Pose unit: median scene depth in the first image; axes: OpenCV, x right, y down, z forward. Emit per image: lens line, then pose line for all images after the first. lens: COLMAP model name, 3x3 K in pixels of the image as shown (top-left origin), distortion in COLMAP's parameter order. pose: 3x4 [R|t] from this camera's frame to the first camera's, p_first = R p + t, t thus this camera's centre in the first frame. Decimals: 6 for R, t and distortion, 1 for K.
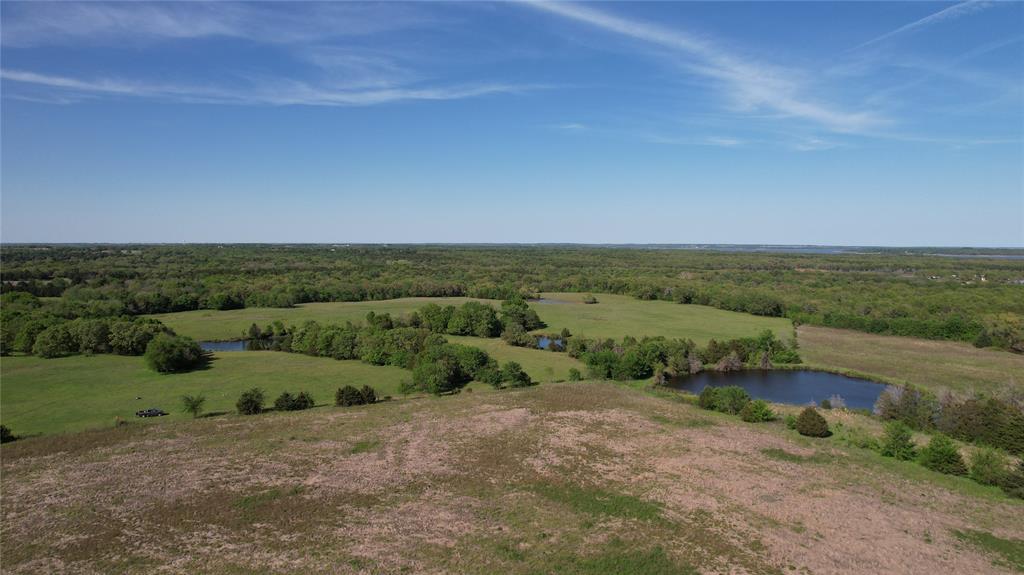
lens RADIAL K [[659.2, 0, 514.2], [0, 659.2, 281.3], [0, 0, 1]] dist [-0.075799, 0.069564]
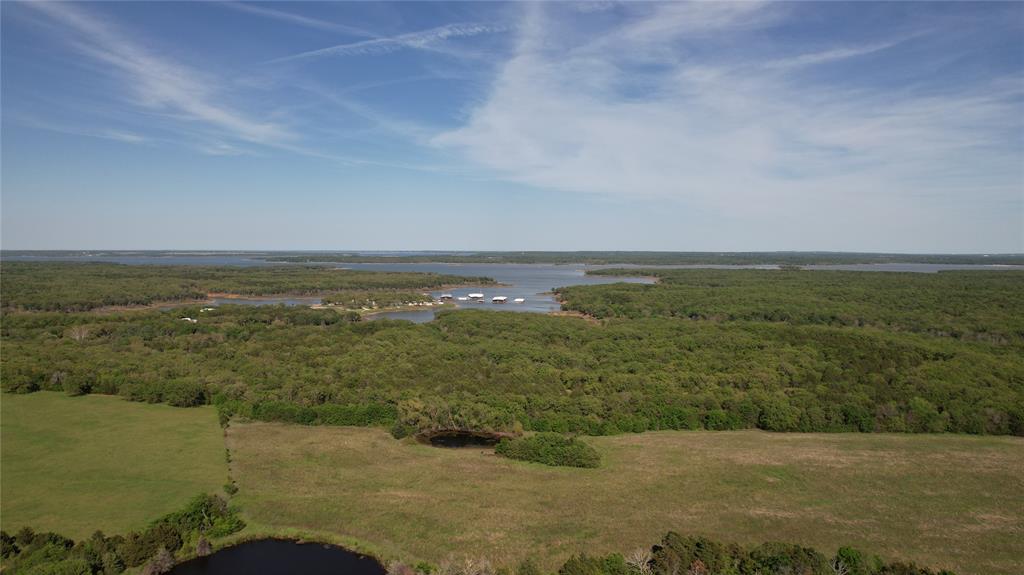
lens RADIAL K [[659.2, 0, 514.2], [0, 659.2, 281.3], [0, 0, 1]] dist [-0.075799, 0.069564]
pose [[0.658416, -0.005493, 0.752634, 0.014166], [0.009307, 0.999956, -0.000844, -0.099929], [-0.752597, 0.007560, 0.658438, 0.077412]]
